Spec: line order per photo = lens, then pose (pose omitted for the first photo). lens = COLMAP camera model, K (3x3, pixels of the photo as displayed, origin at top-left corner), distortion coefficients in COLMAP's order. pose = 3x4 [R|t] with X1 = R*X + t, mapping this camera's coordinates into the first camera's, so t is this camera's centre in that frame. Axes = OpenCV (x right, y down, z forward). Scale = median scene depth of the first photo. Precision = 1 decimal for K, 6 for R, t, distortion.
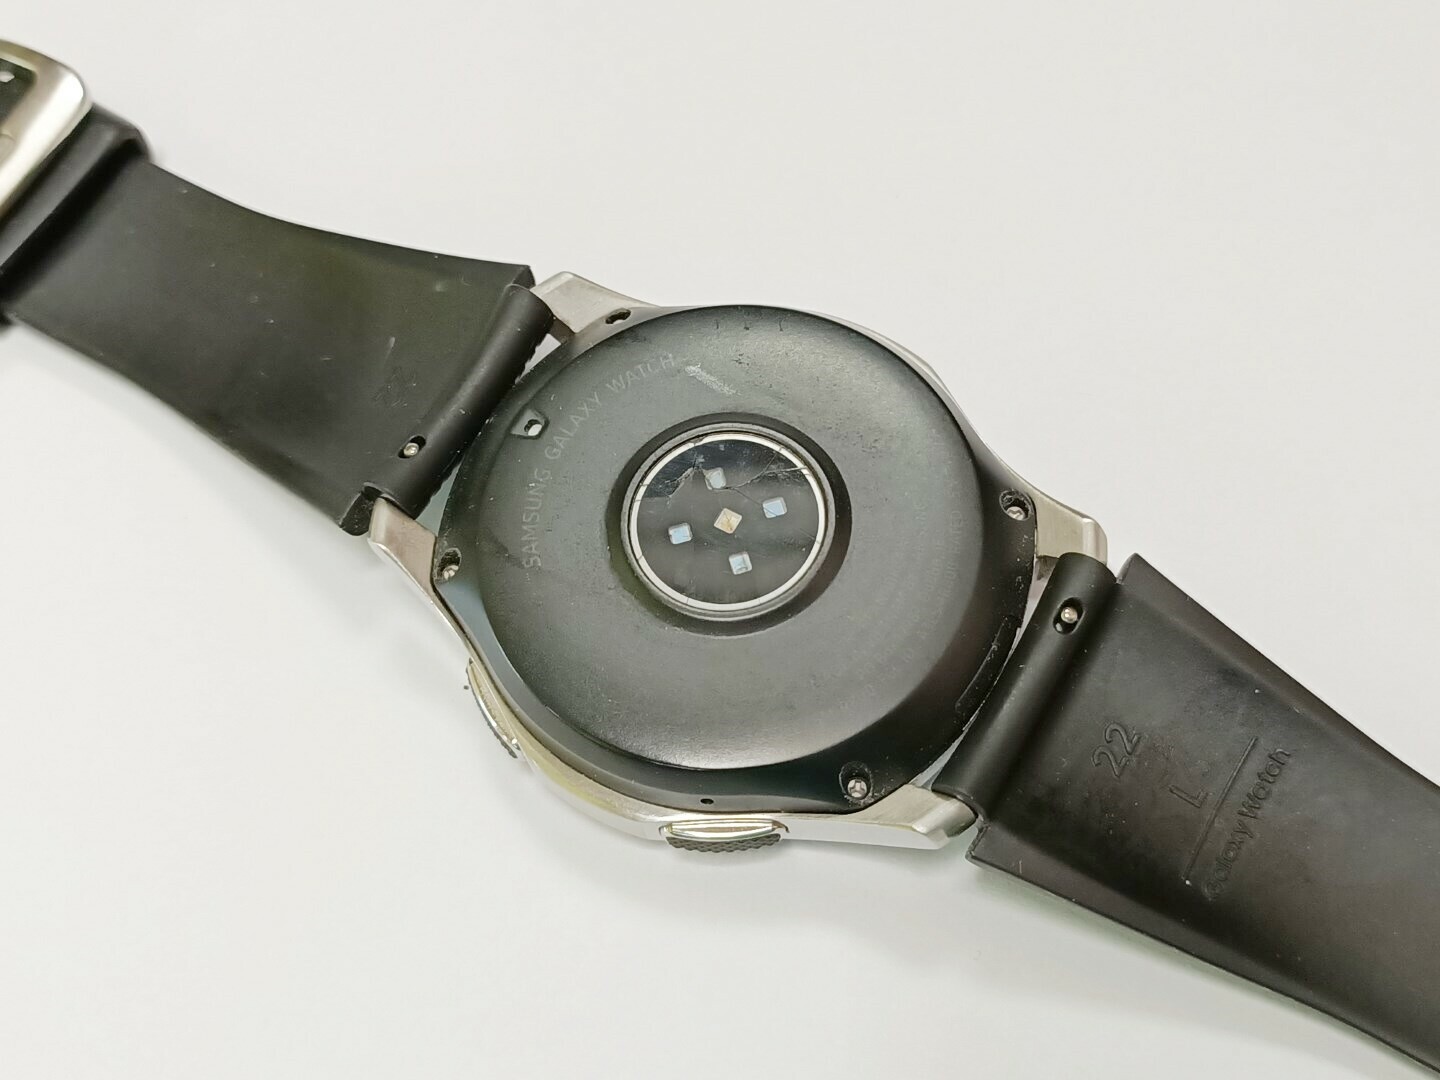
lens RADIAL K [[1998.9, 0, 716.7], [0, 1998.9, 541.4], [0, 0, 1]] dist [-0.022303, 0.006455]
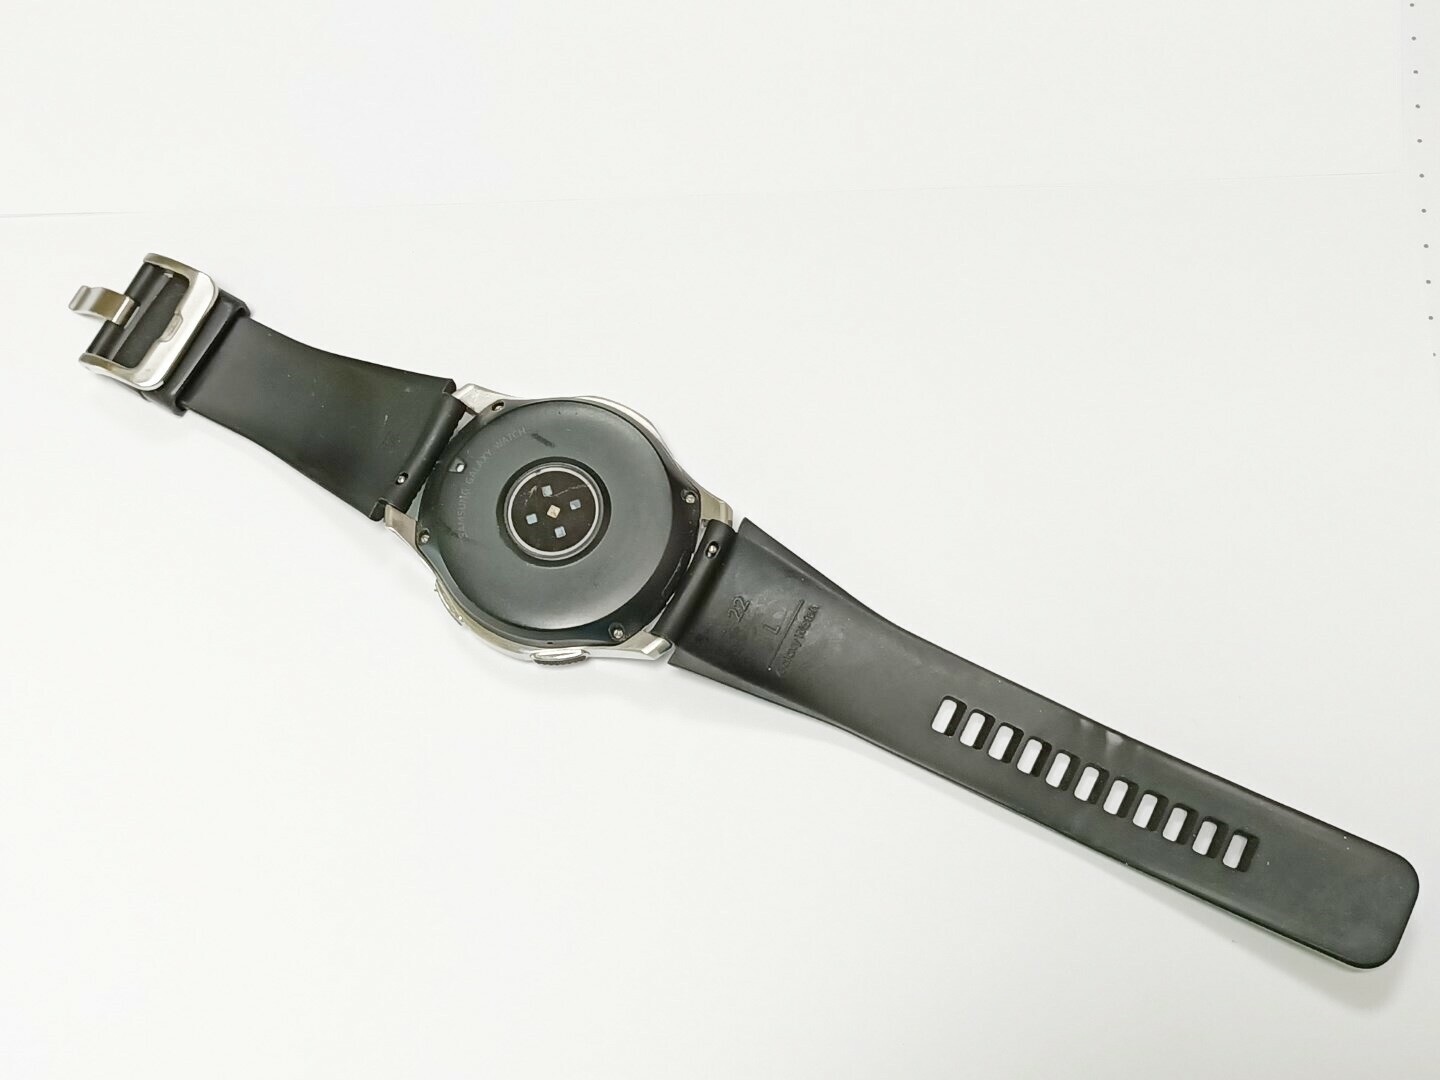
lens RADIAL K [[1998.9, 0, 716.7], [0, 1998.9, 541.4], [0, 0, 1]] dist [-0.022303, 0.006455]
pose [[0.998543, -0.052571, 0.012178, 0.150125], [0.050235, 0.988002, 0.146044, -0.278402], [-0.019710, -0.145220, 0.989203, -1.102492]]
